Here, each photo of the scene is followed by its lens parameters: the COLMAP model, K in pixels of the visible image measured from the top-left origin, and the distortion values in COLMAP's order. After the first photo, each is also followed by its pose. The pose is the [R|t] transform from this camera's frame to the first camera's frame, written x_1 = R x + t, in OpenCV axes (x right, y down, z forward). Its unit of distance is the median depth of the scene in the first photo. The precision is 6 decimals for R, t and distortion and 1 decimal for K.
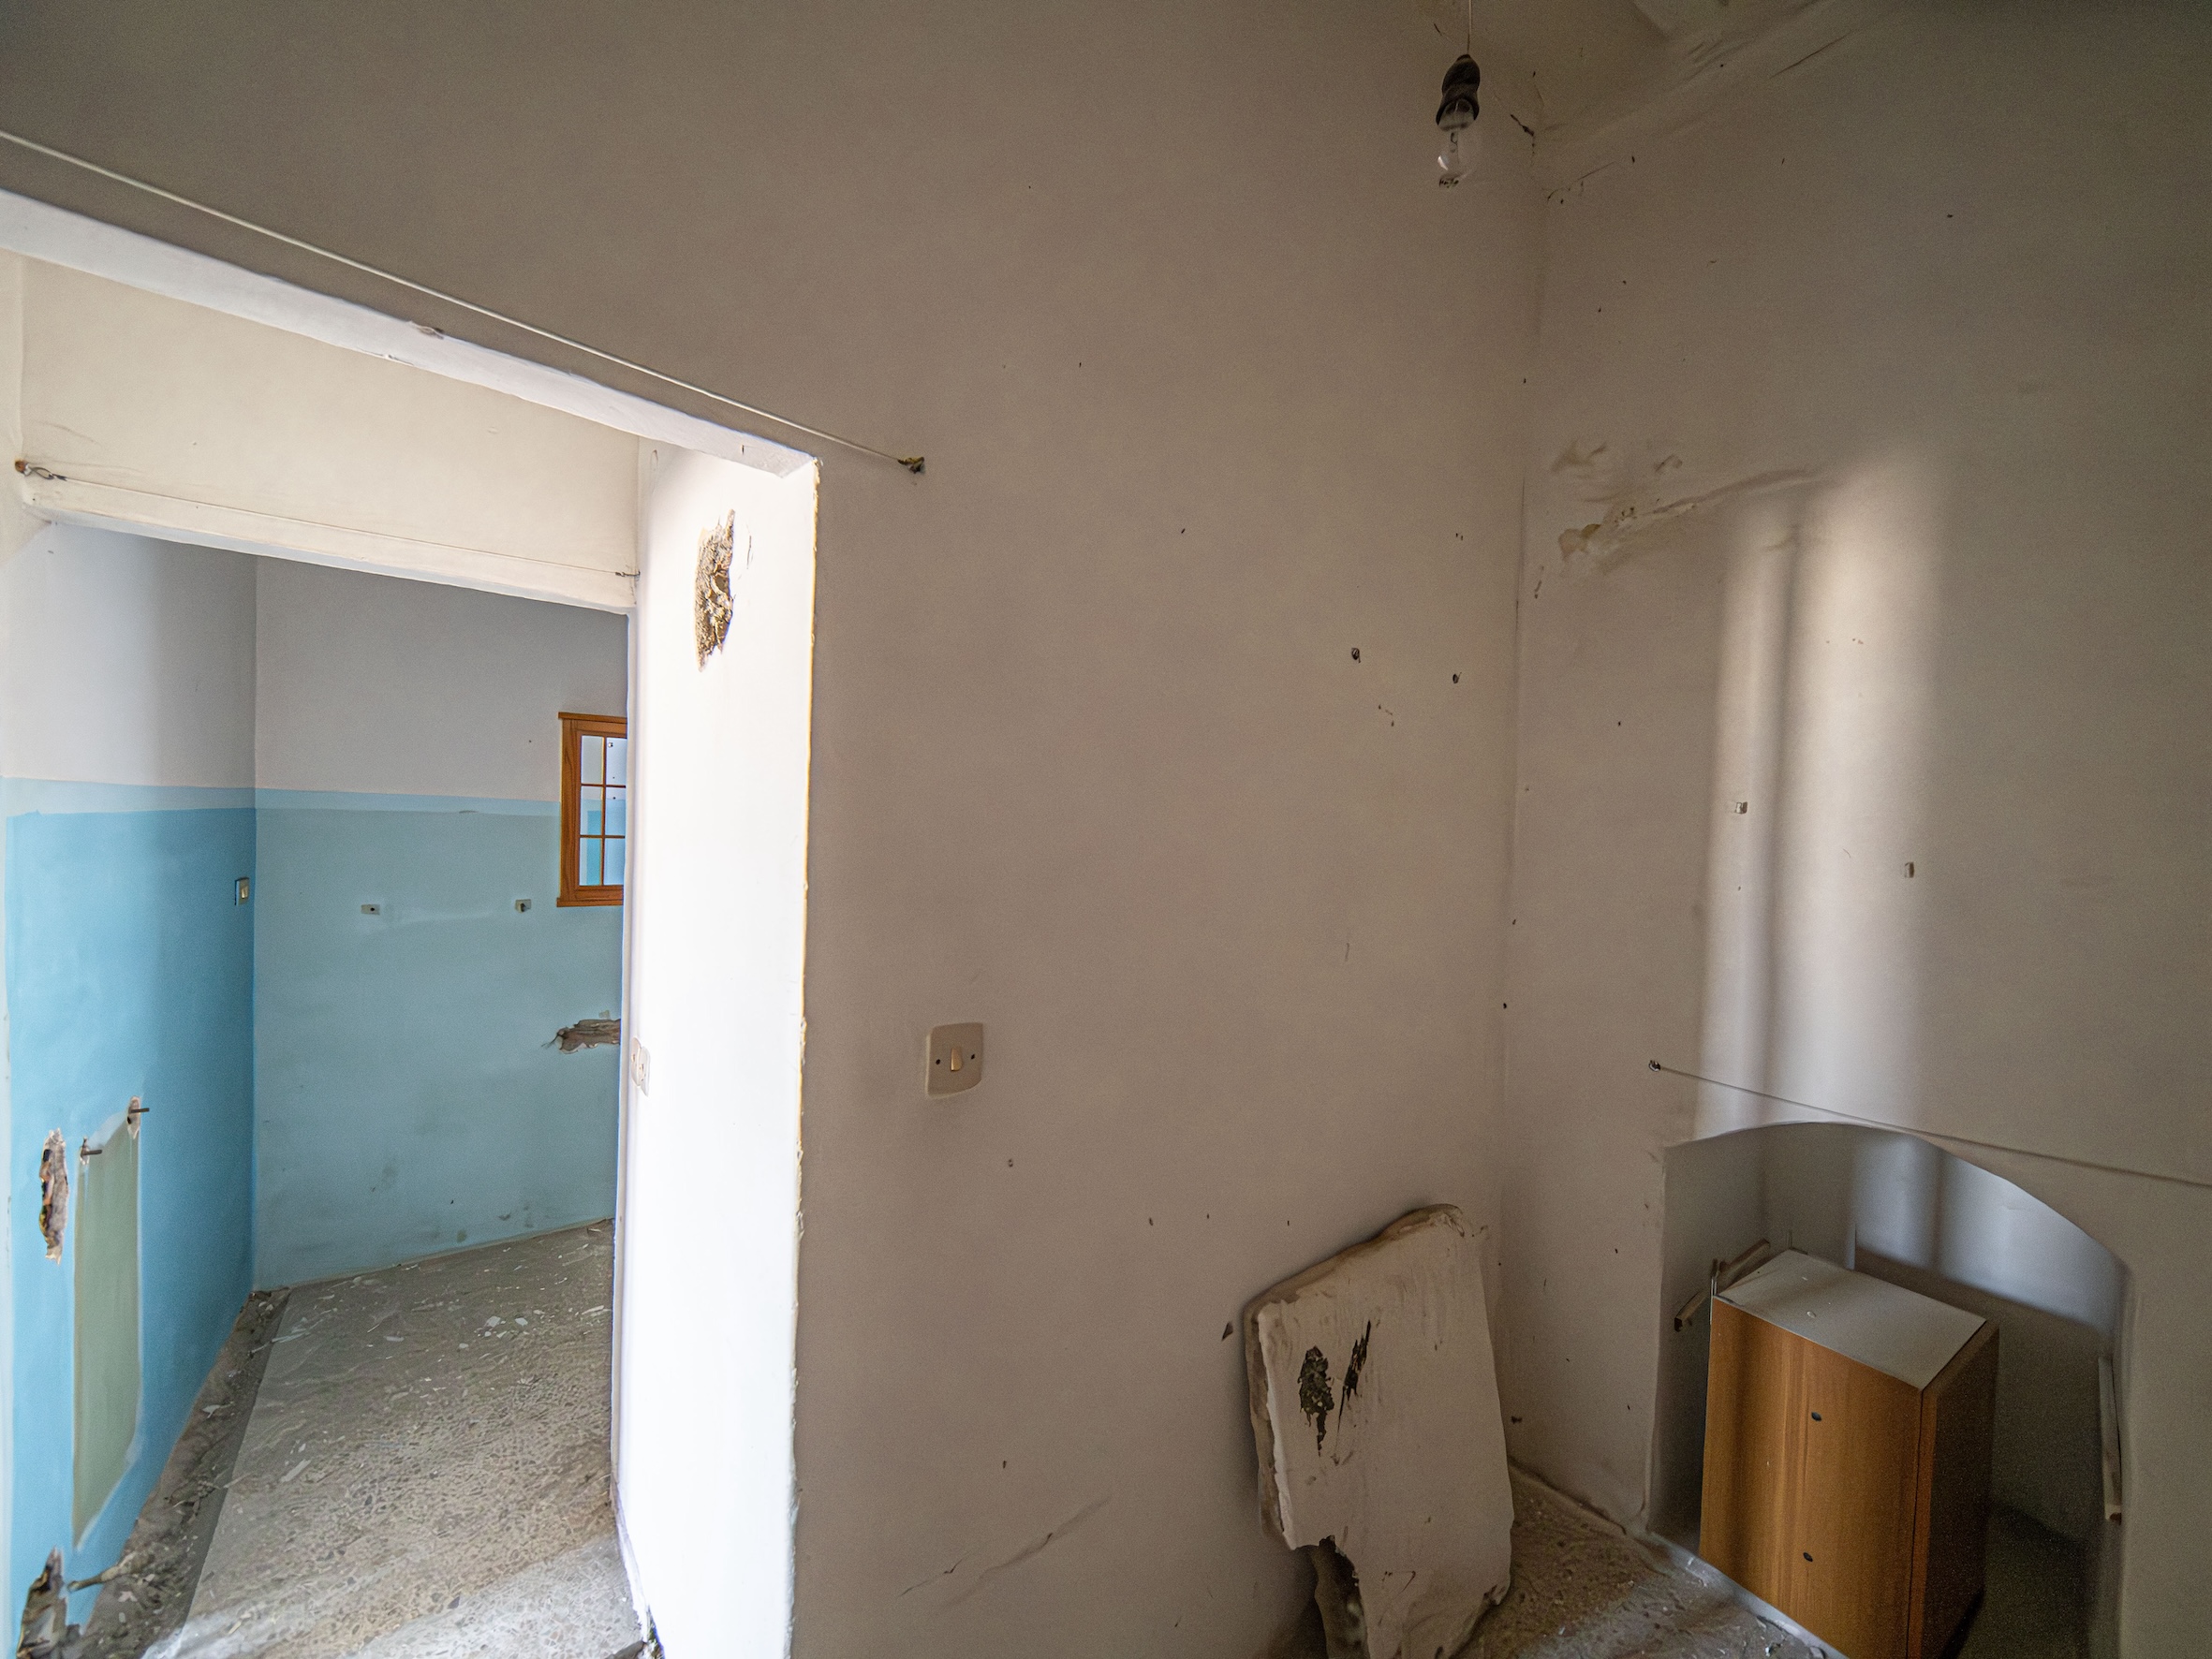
lens RADIAL K [[801.6, 0, 1106.0], [0, 801.6, 829.5], [0, 0, 1]] dist [0.002222, -0.001781]
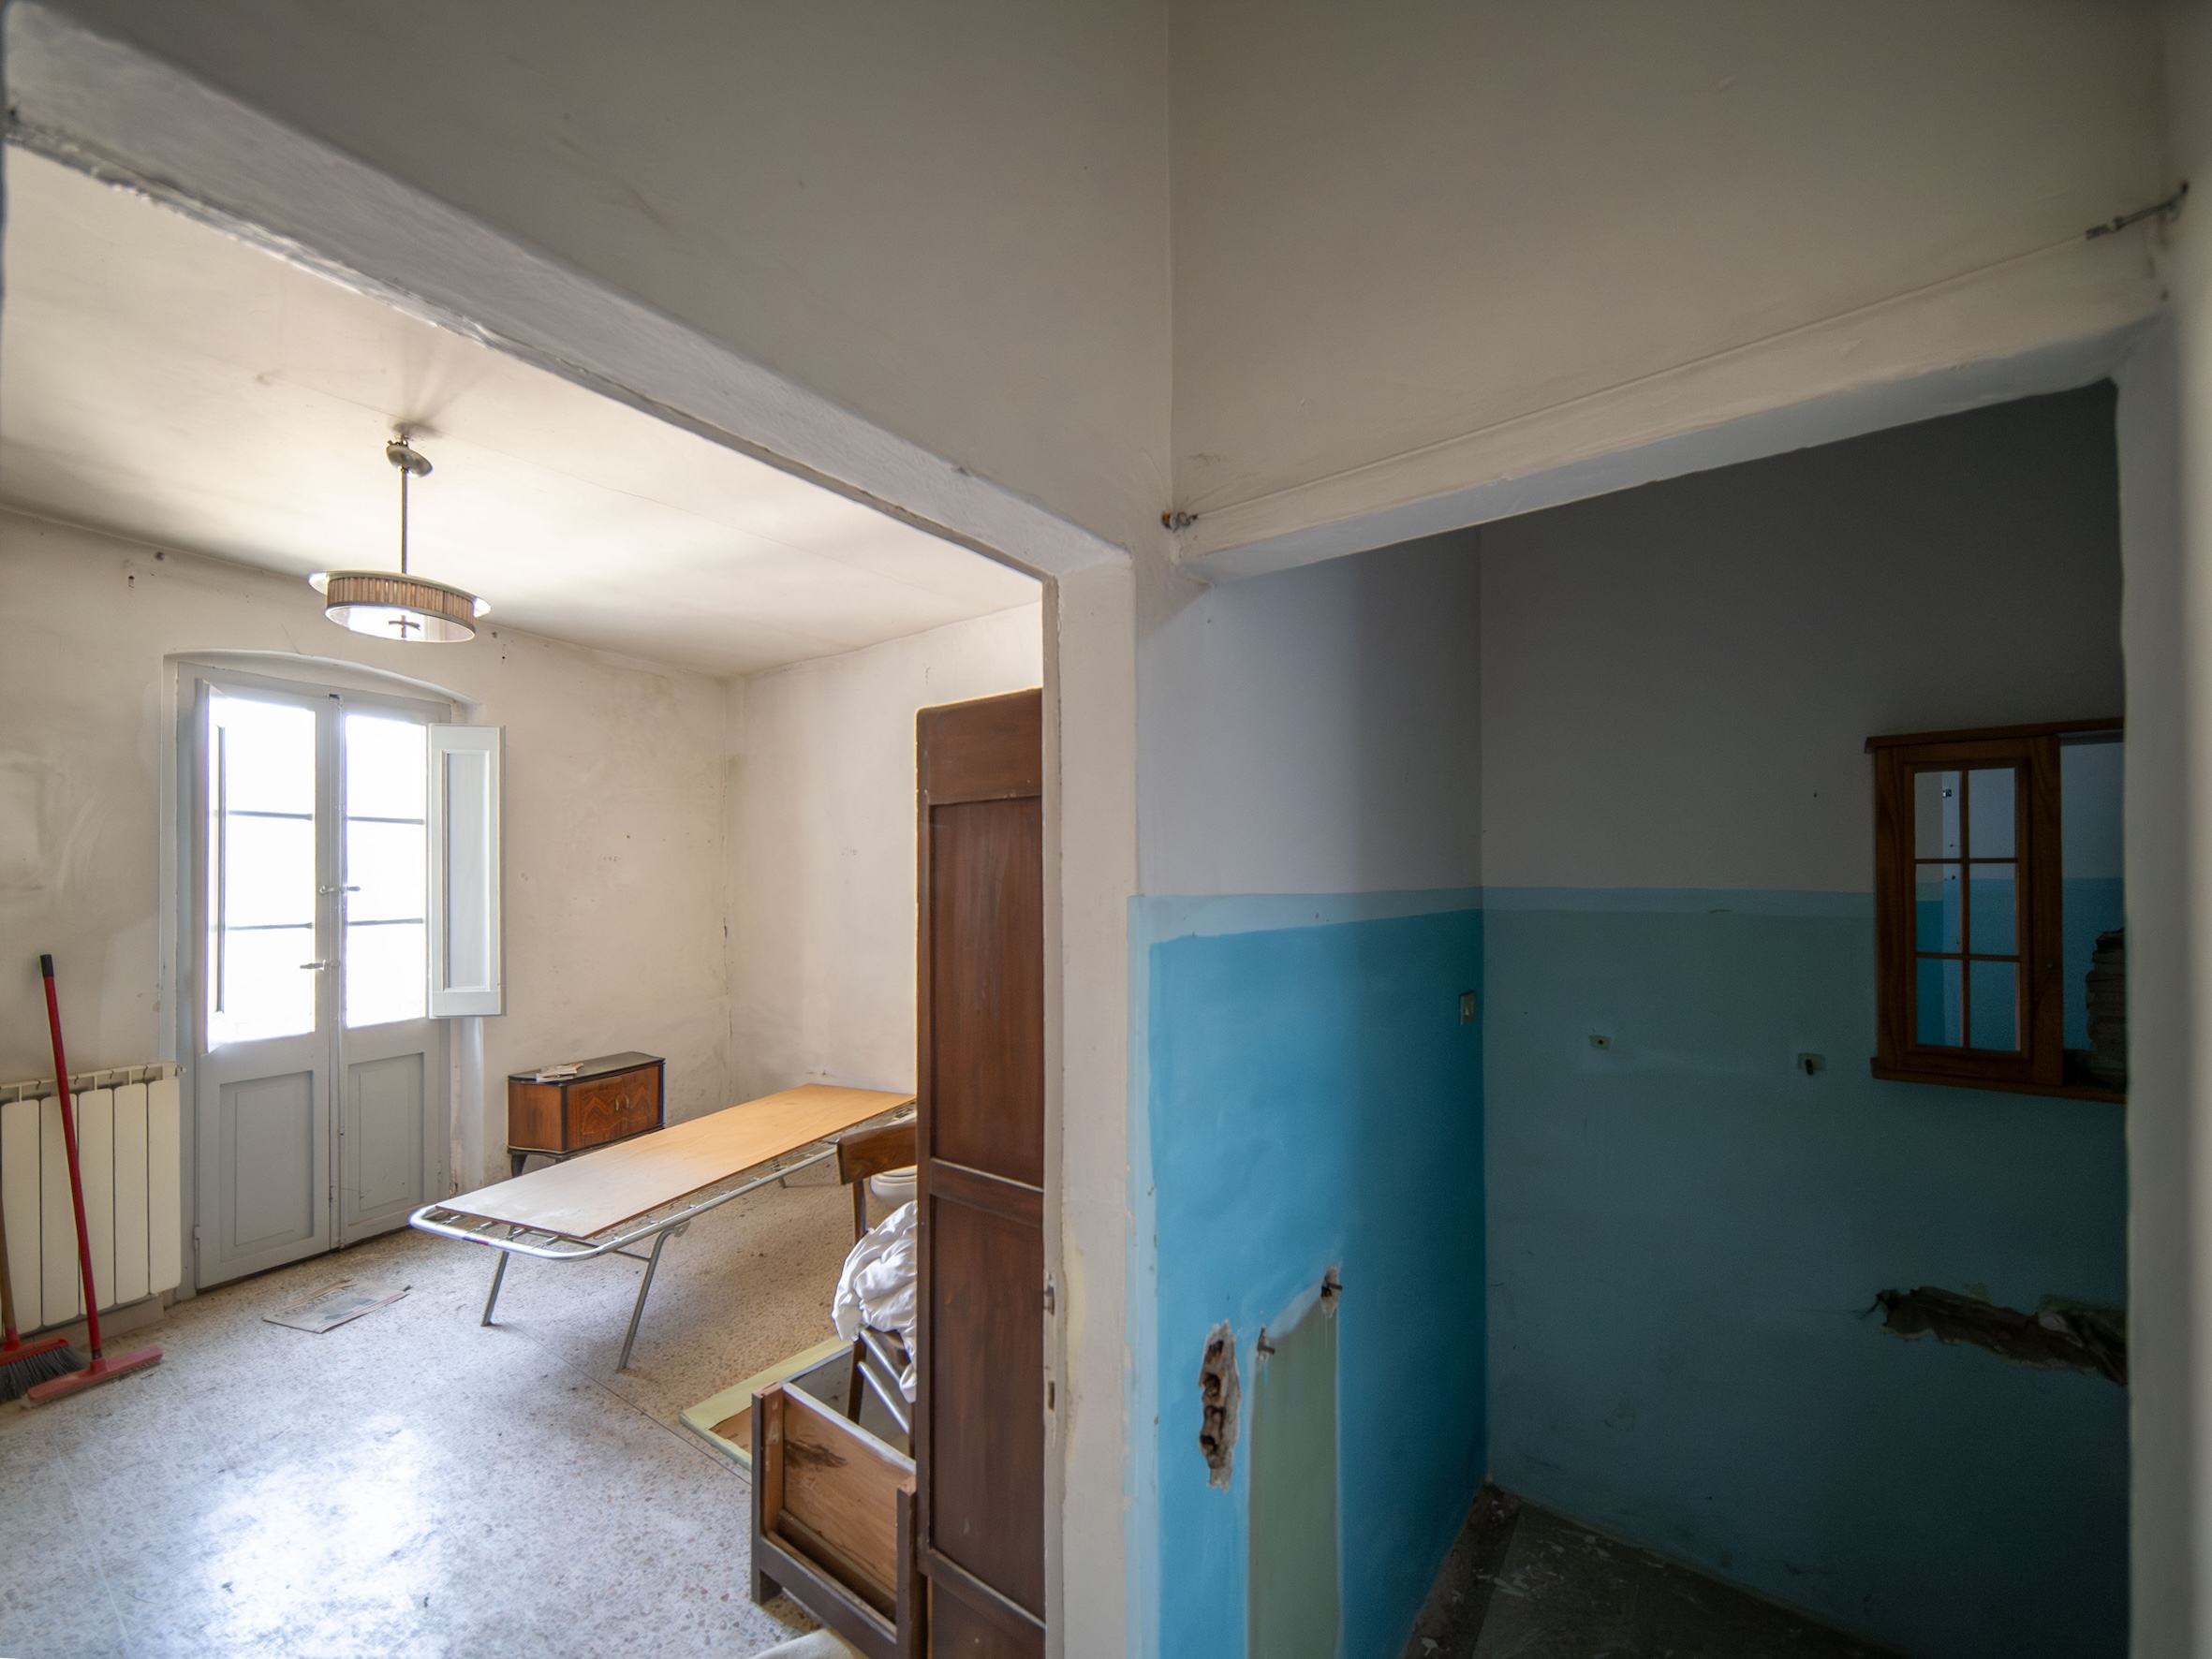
lens RADIAL K [[867.3, 0, 1095.5], [0, 867.3, 877.3], [0, 0, 1]] dist [-0.001374, -0.000411]
pose [[0.256500, -0.034920, -0.965913, -0.365963], [-0.002991, 0.999314, -0.036922, -0.035393], [0.966540, 0.012359, 0.256220, 0.495381]]
